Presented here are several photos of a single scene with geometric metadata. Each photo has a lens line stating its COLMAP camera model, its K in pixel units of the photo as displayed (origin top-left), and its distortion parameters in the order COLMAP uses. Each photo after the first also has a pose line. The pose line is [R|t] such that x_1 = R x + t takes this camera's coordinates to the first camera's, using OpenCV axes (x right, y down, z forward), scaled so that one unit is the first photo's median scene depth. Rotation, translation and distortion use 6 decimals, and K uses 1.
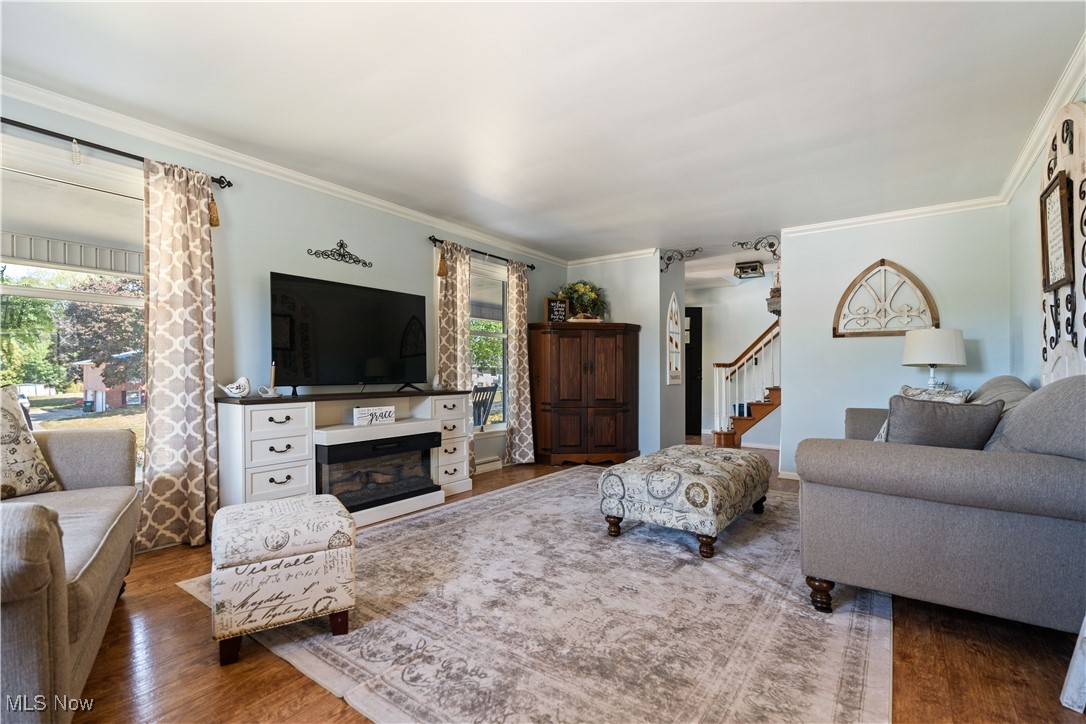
lens RADIAL K [[489.3, 0, 540.8], [0, 489.3, 371.8], [0, 0, 1]] dist [-0.000920, -0.000148]
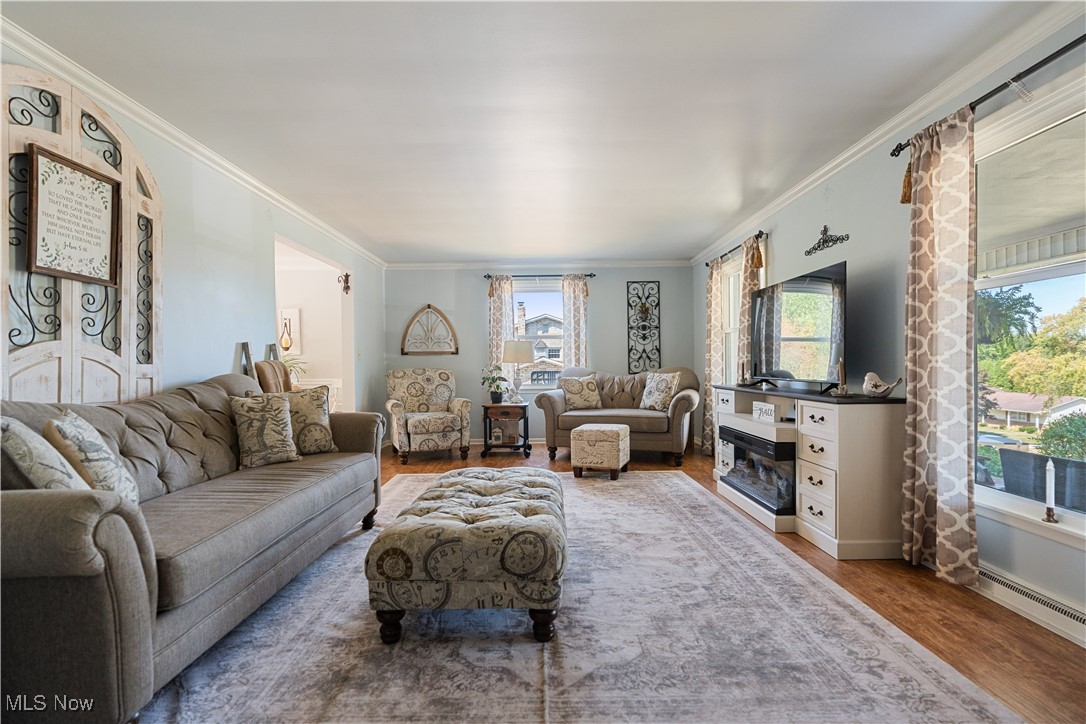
lens RADIAL K [[489.3, 0, 540.8], [0, 489.3, 371.8], [0, 0, 1]] dist [-0.000920, -0.000148]
pose [[-0.800880, 0.009208, -0.598754, 0.584240], [0.001653, 0.999912, 0.013166, -0.004038], [0.598822, 0.009555, -0.800825, 1.415706]]
